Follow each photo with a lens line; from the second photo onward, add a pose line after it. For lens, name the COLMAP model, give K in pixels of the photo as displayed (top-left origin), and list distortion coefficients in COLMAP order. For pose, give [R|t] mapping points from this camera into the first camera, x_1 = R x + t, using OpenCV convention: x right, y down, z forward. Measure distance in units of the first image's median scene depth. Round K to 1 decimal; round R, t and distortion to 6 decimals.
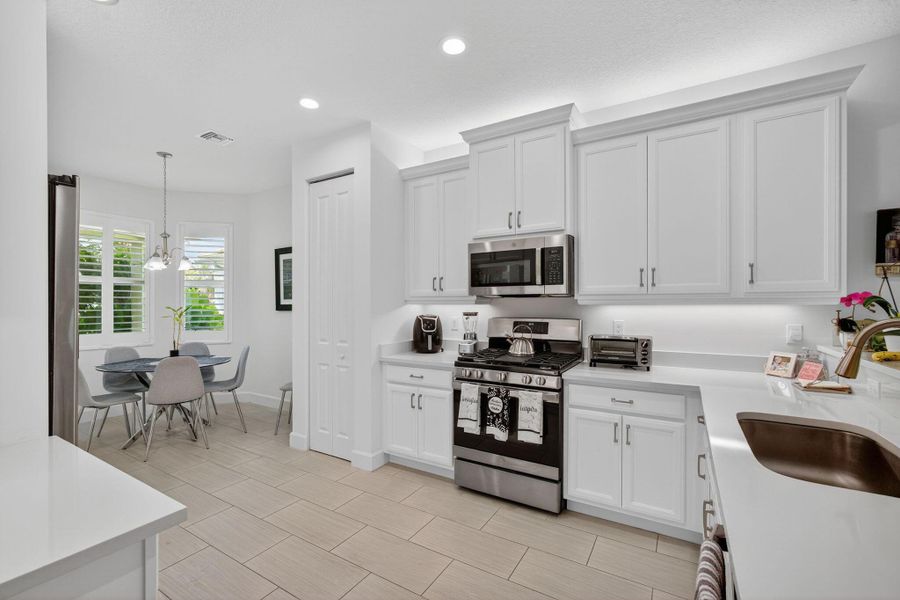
lens RADIAL K [[385.2, 0, 450.8], [0, 385.2, 303.4], [0, 0, 1]] dist [-0.017161, 0.006417]
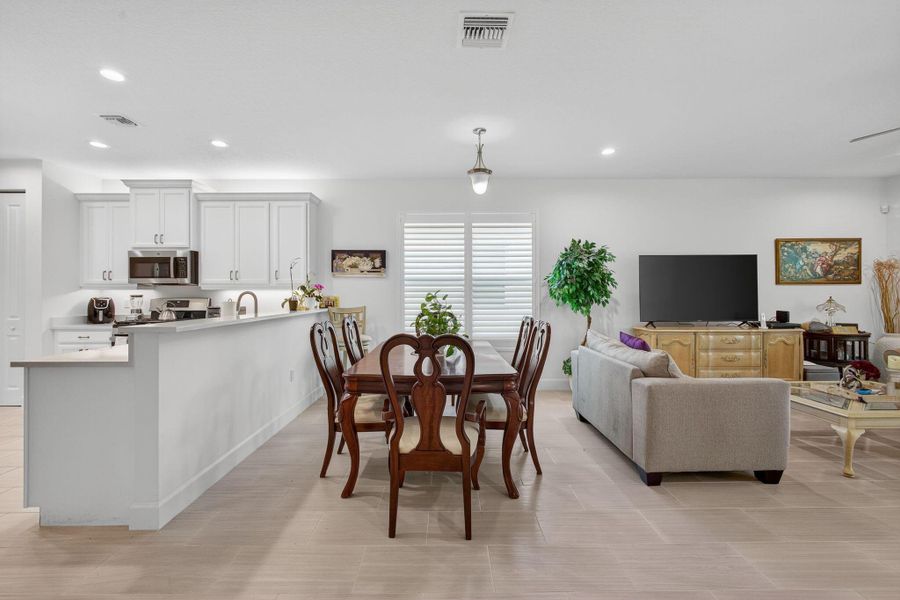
lens RADIAL K [[385.2, 0, 445.8], [0, 385.2, 293.2], [0, 0, 1]] dist [-0.017161, 0.006417]
pose [[0.847716, 0.003326, 0.530440, 0.307941], [0.000807, 0.999971, -0.007560, 0.030634], [-0.530450, 0.006836, 0.847689, -0.974397]]
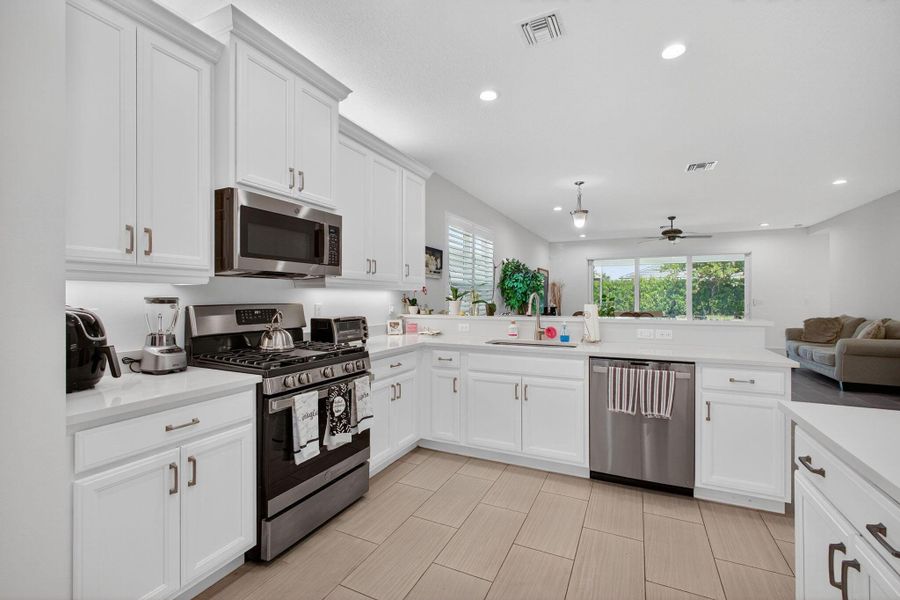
lens RADIAL K [[385.2, 0, 452.3], [0, 385.2, 299.2], [0, 0, 1]] dist [-0.017161, 0.006417]
pose [[-0.101417, 0.001610, 0.994843, -0.595096], [0.004794, 0.999988, -0.001130, 0.030982], [-0.994832, 0.004655, -0.101423, 0.688665]]
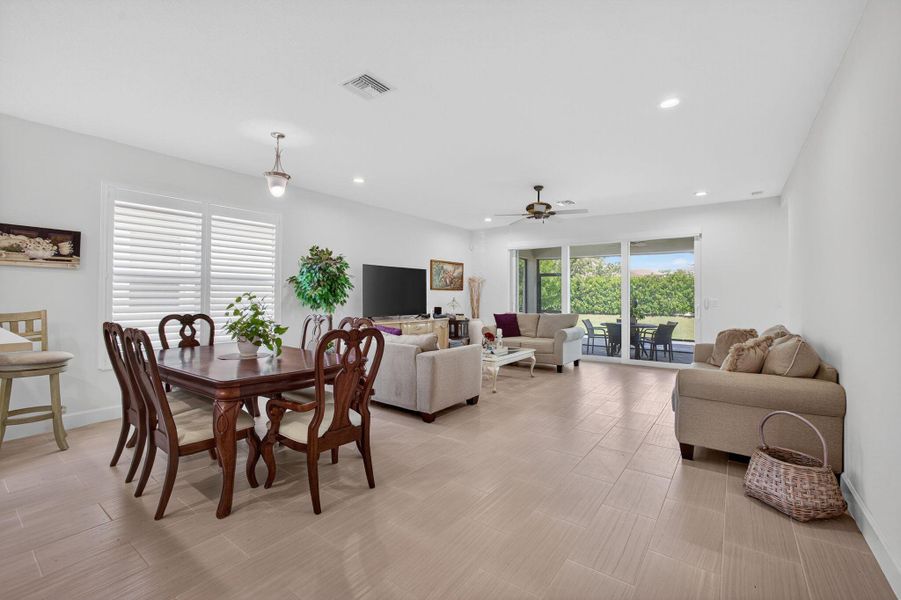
lens RADIAL K [[385.7, 0, 458.0], [0, 385.7, 289.5], [0, 0, 1]] dist [-0.017161, 0.006417]
pose [[0.074061, 0.020372, 0.997046, -0.127660], [-0.004420, 0.999788, -0.020100, 0.030648], [-0.997244, -0.002918, 0.074135, -0.689753]]
